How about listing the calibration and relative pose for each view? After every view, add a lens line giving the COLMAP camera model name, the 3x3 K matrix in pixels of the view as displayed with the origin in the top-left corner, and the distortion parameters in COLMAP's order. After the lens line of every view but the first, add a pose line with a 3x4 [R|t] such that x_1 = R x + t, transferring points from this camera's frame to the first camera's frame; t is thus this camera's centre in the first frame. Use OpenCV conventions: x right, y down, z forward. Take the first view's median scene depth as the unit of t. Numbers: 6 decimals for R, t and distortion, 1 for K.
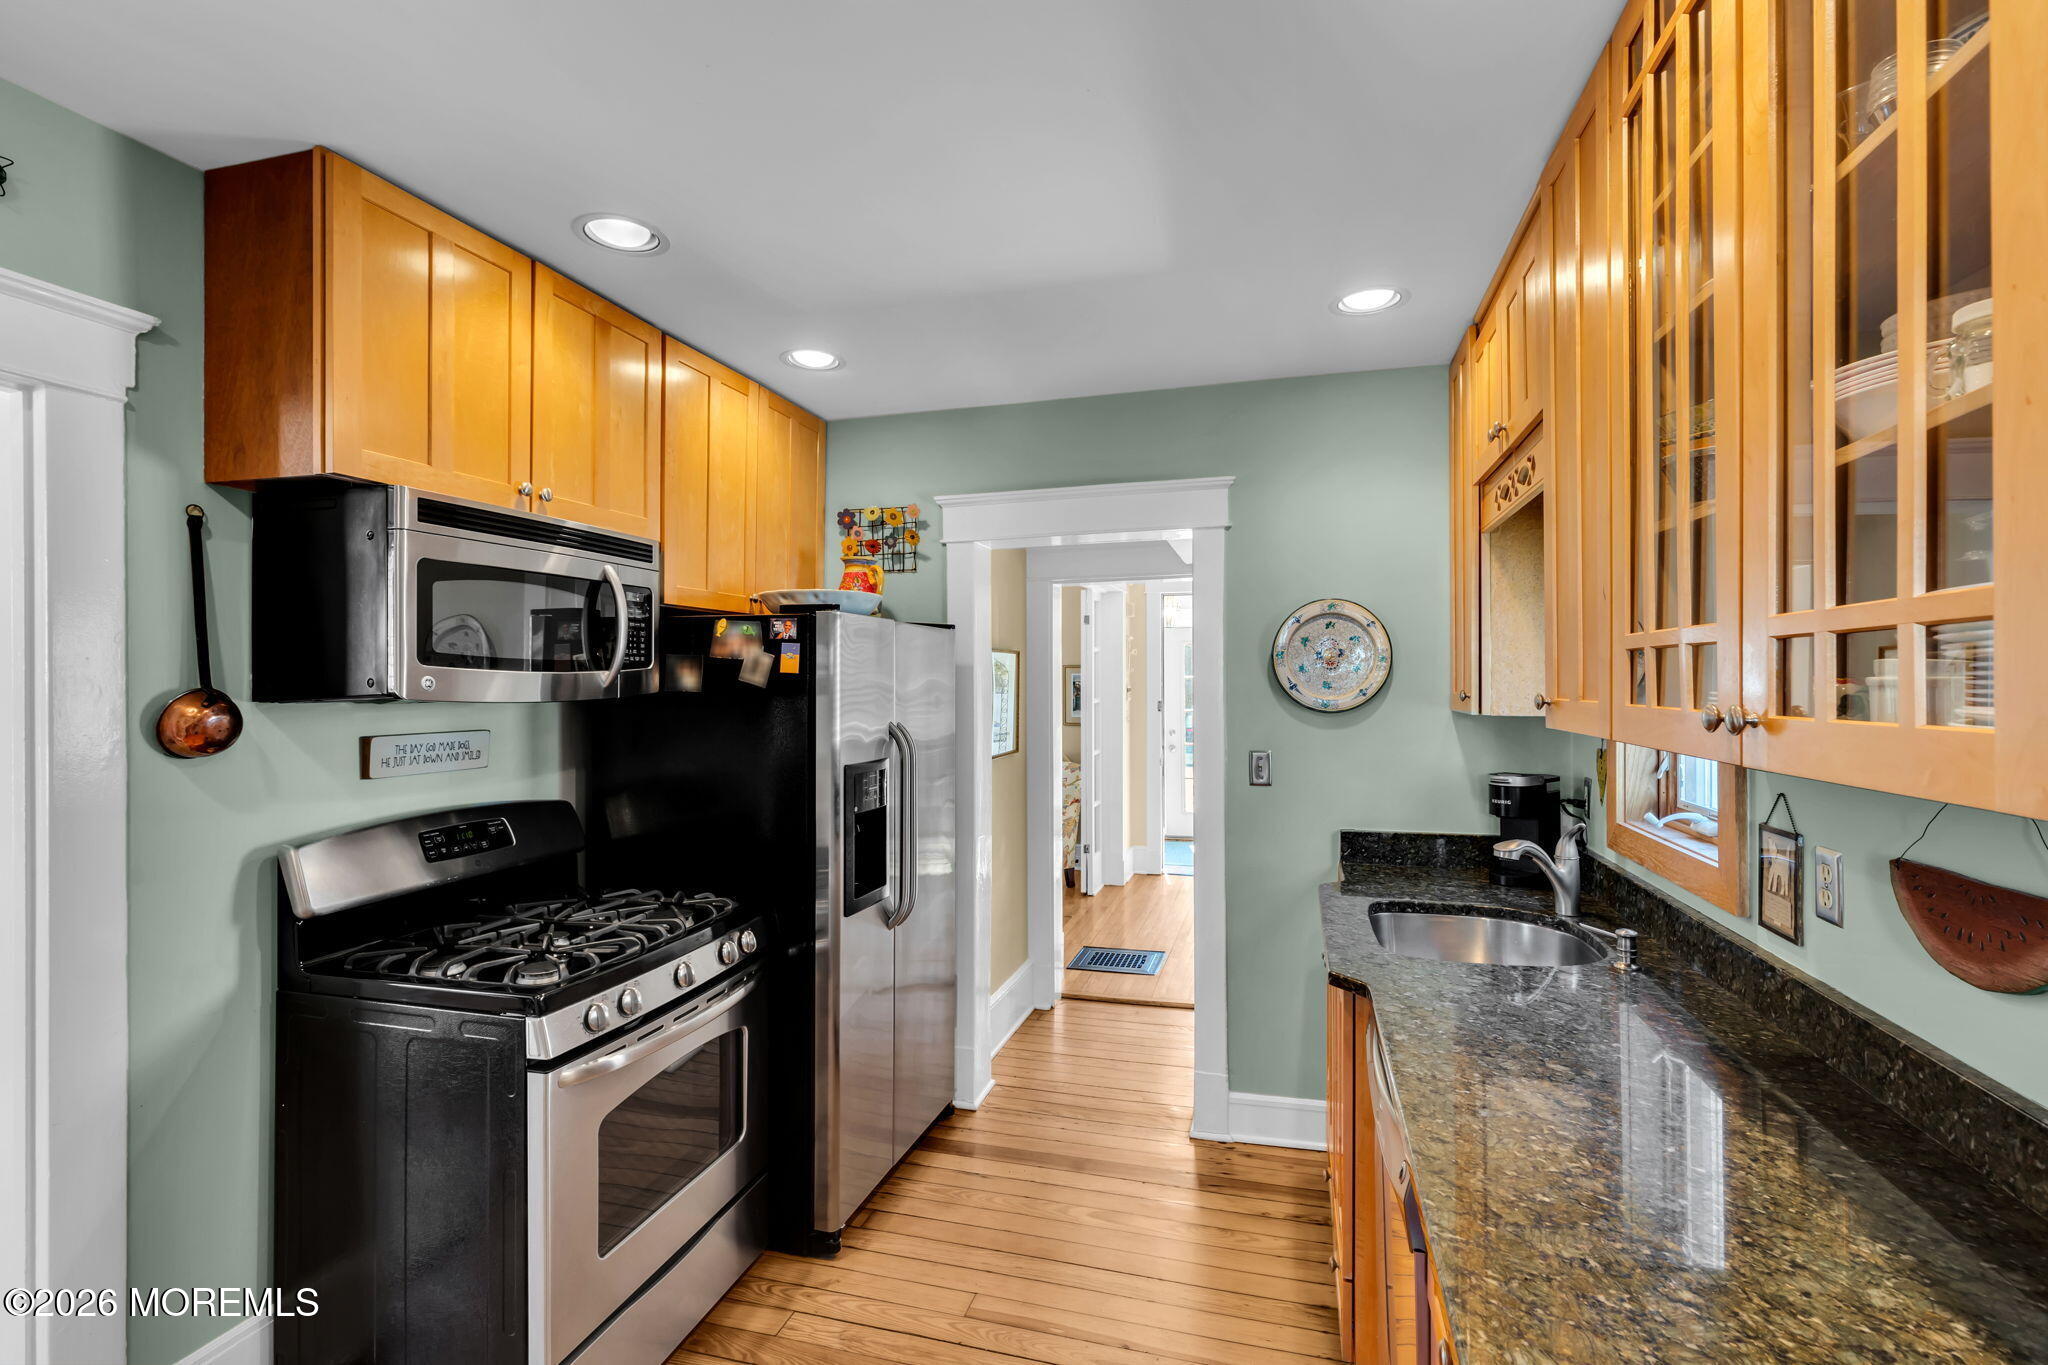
lens RADIAL K [[918.7, 0, 1028.1], [0, 918.7, 678.2], [0, 0, 1]] dist [0.002948, 0.000181]
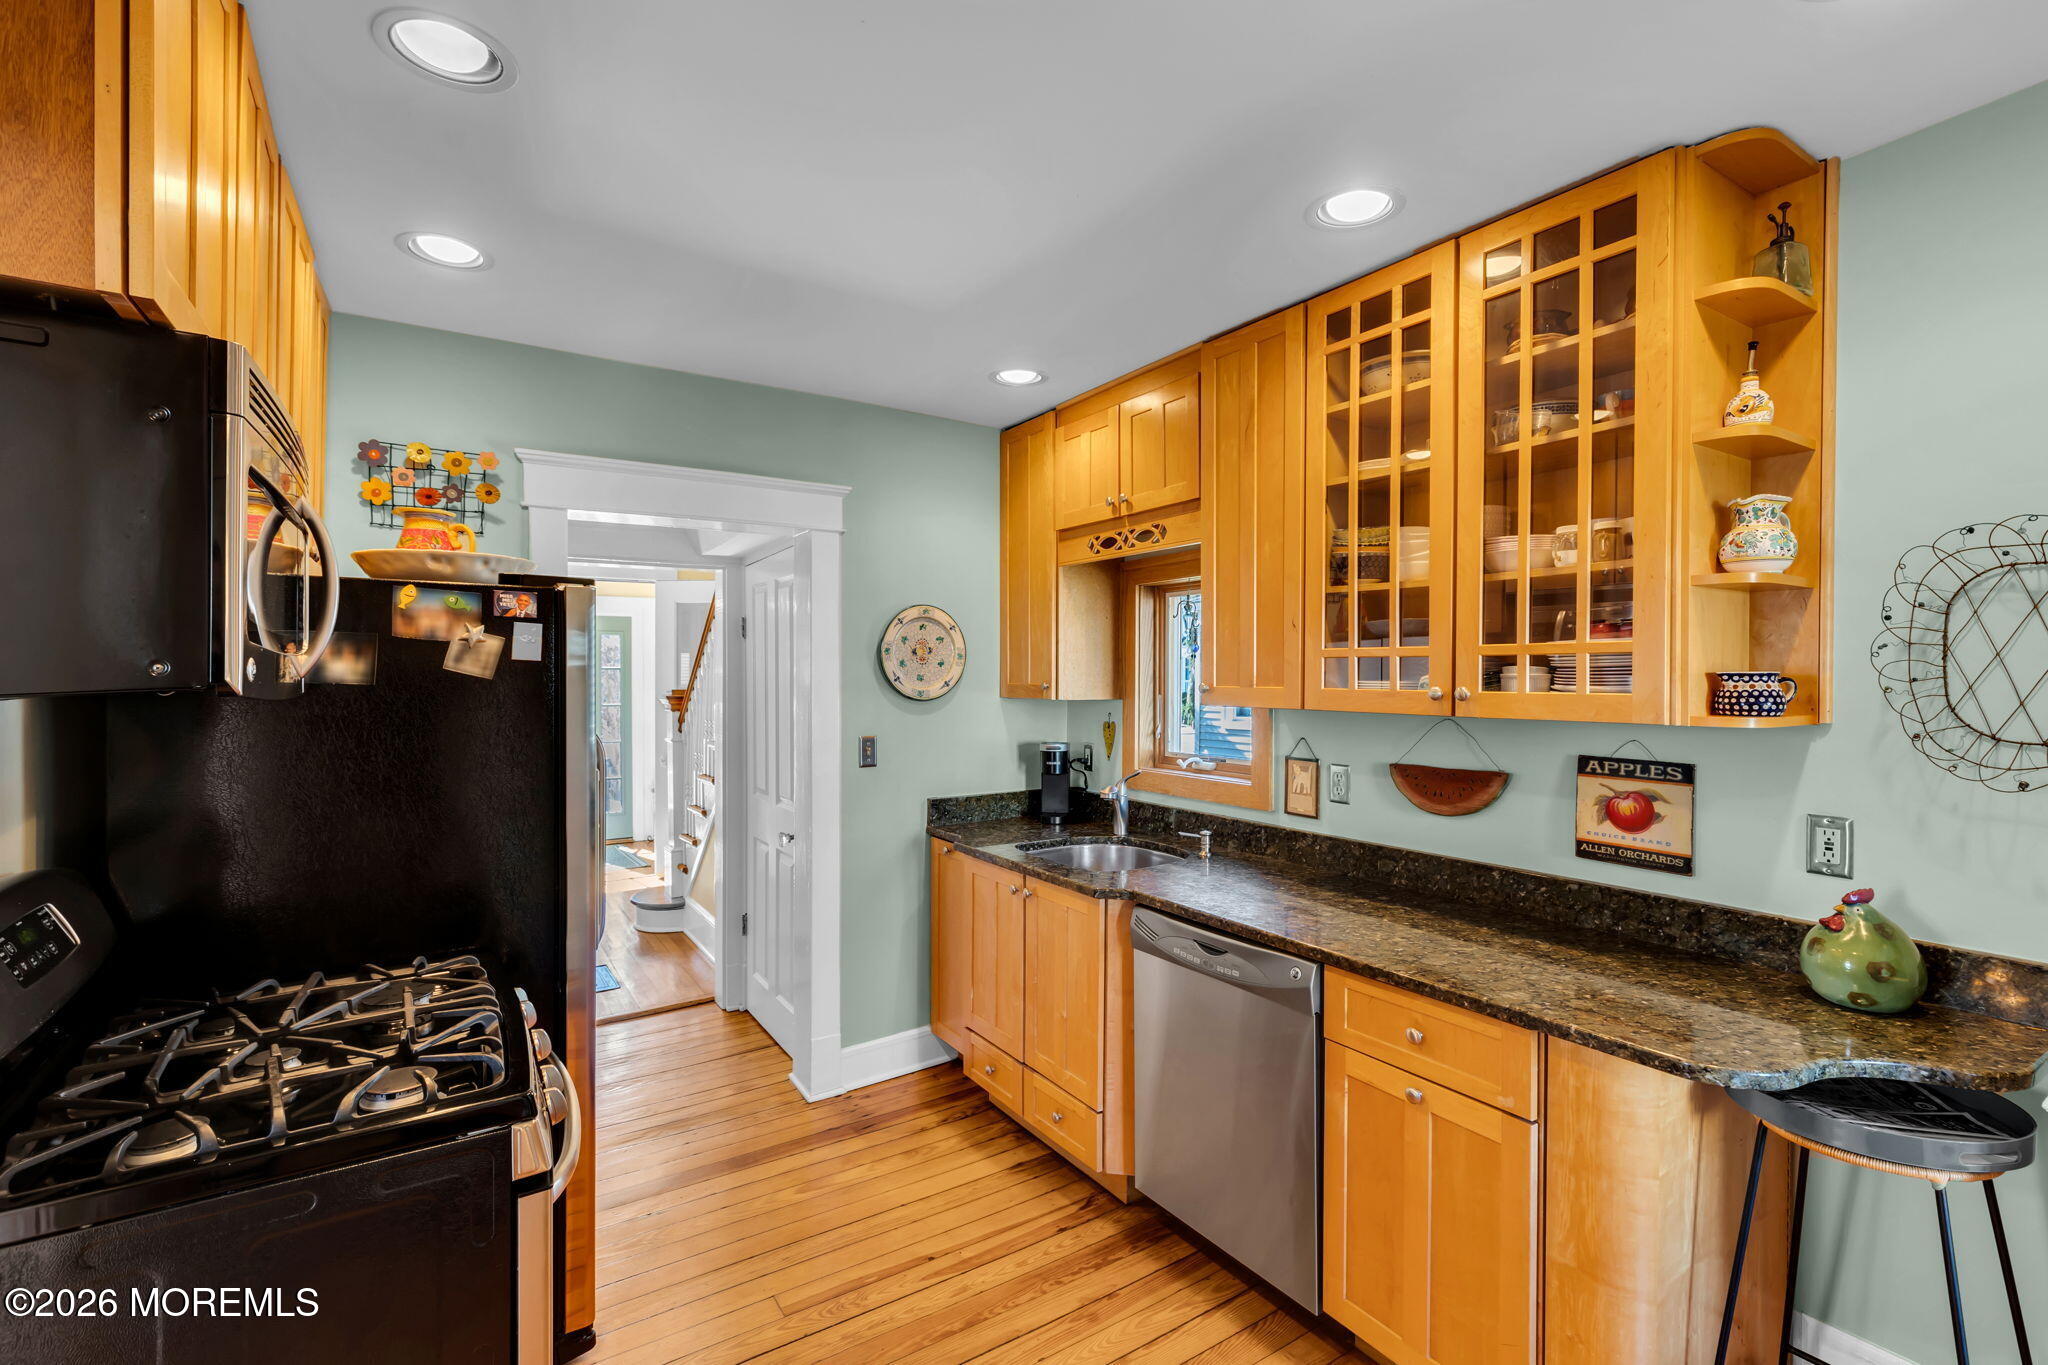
lens RADIAL K [[918.7, 0, 1028.1], [0, 918.7, 678.2], [0, 0, 1]] dist [0.002948, 0.000181]
pose [[0.653867, 0.002570, 0.756605, -0.569471], [-0.009272, 0.999946, 0.004616, 0.001894], [-0.756553, -0.010034, 0.653856, 0.144418]]
